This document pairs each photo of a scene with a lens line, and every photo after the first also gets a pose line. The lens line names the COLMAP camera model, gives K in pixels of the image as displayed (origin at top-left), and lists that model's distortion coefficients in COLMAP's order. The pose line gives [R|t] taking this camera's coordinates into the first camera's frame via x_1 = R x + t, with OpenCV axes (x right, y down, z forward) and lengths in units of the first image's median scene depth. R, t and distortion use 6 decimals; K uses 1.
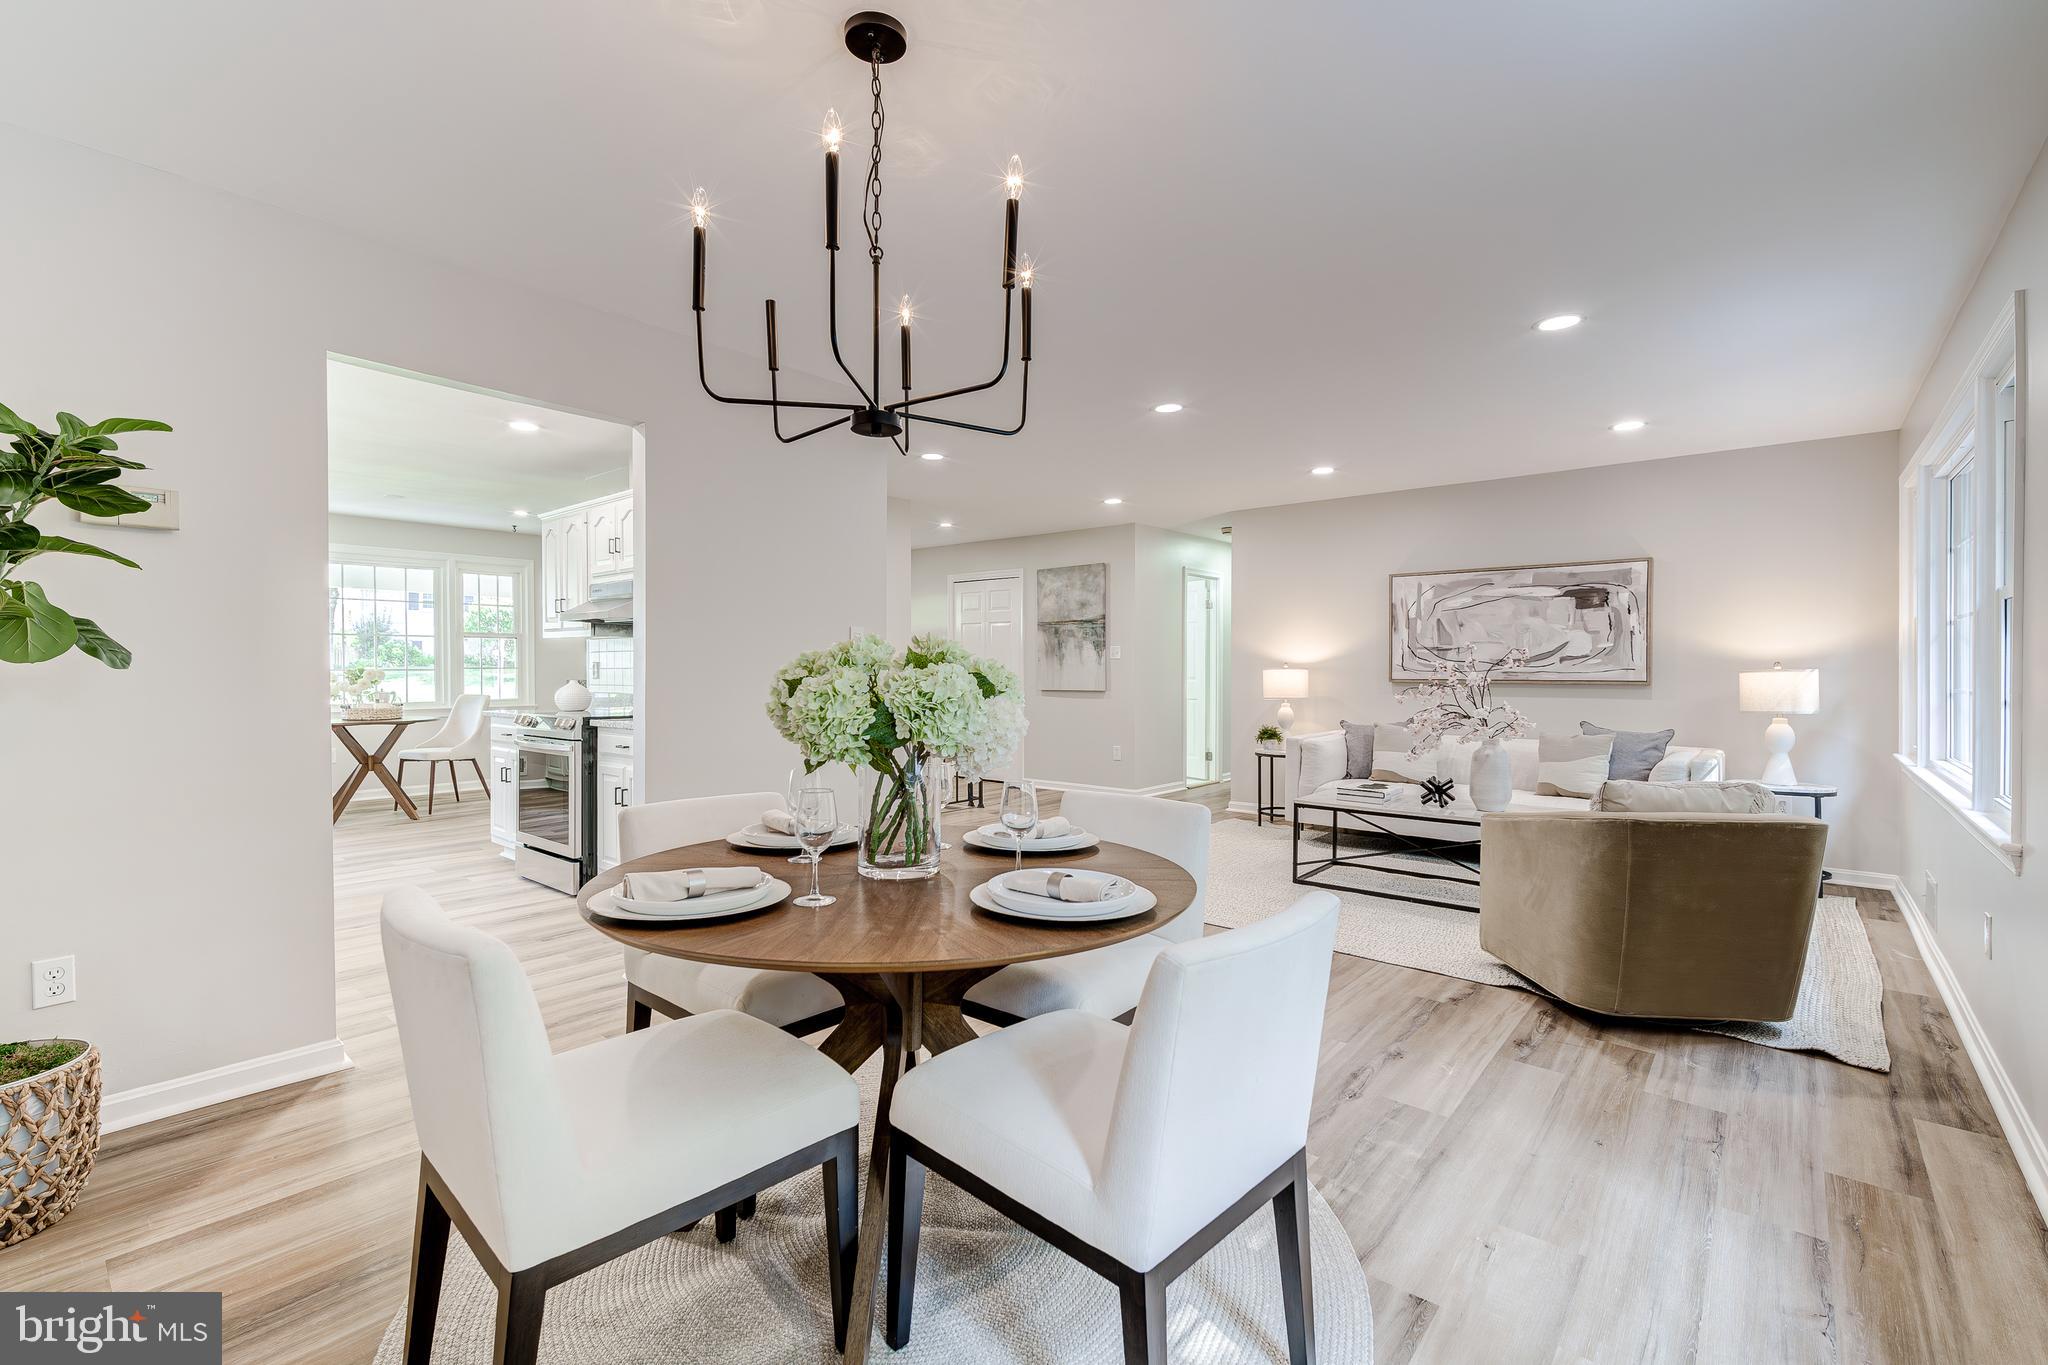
lens RADIAL K [[854.4, 0, 1026.4], [0, 854.4, 677.4], [0, 0, 1]] dist [0.000892, 0.000043]
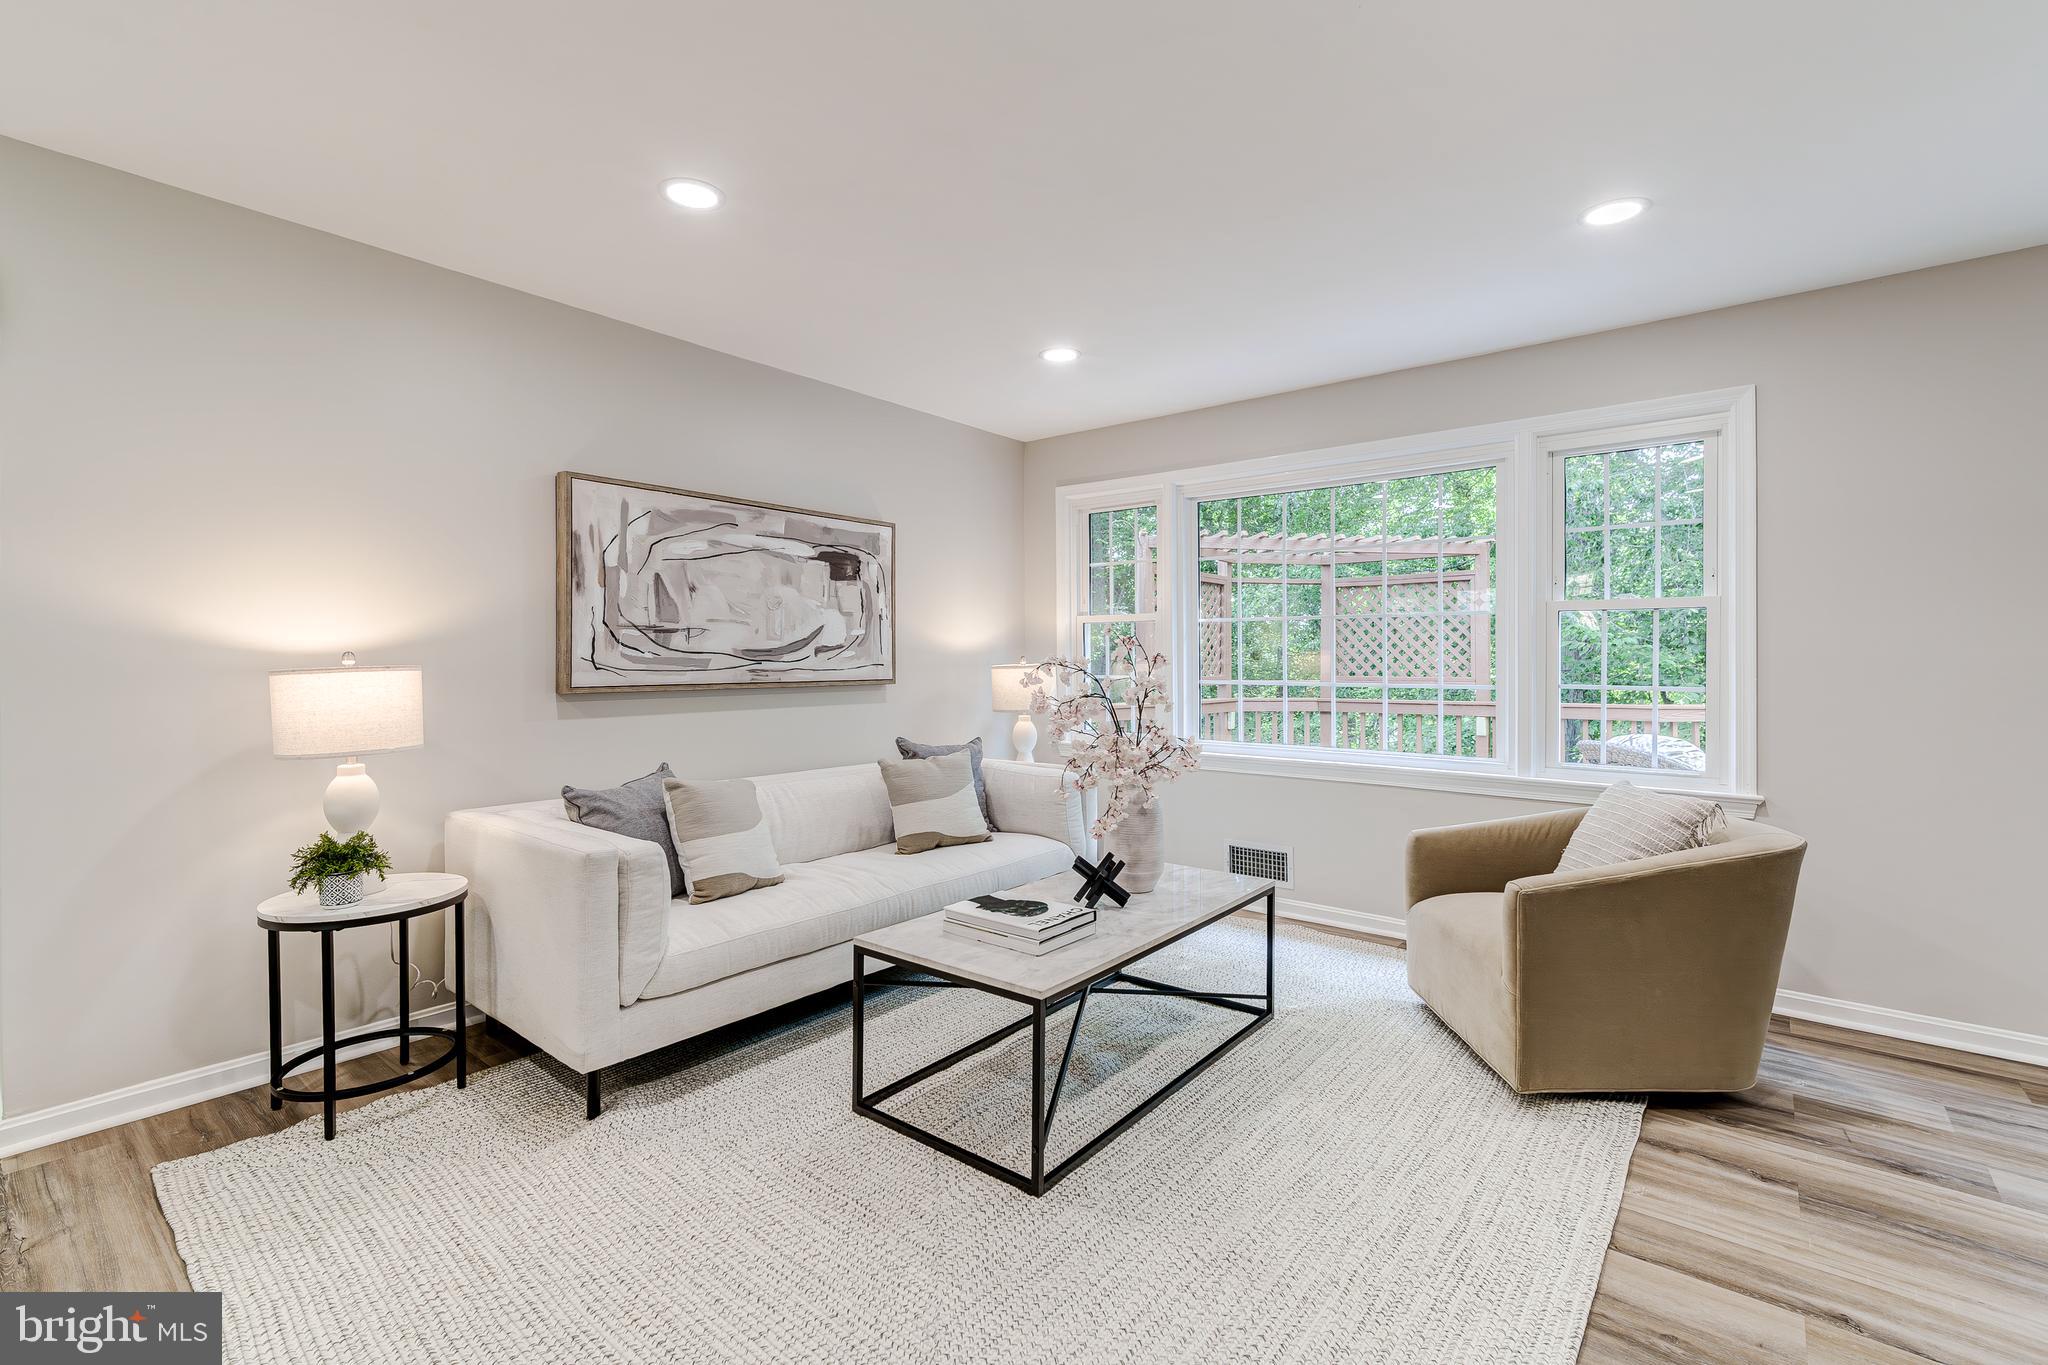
lens RADIAL K [[892.7, 0, 990.6], [0, 892.7, 657.0], [0, 0, 1]] dist [0.000321, 0.000454]
pose [[-0.017162, -0.002790, 0.999849, -0.095365], [0.007398, 0.999968, 0.002917, -0.017059], [-0.999825, 0.007446, -0.017141, 0.870151]]
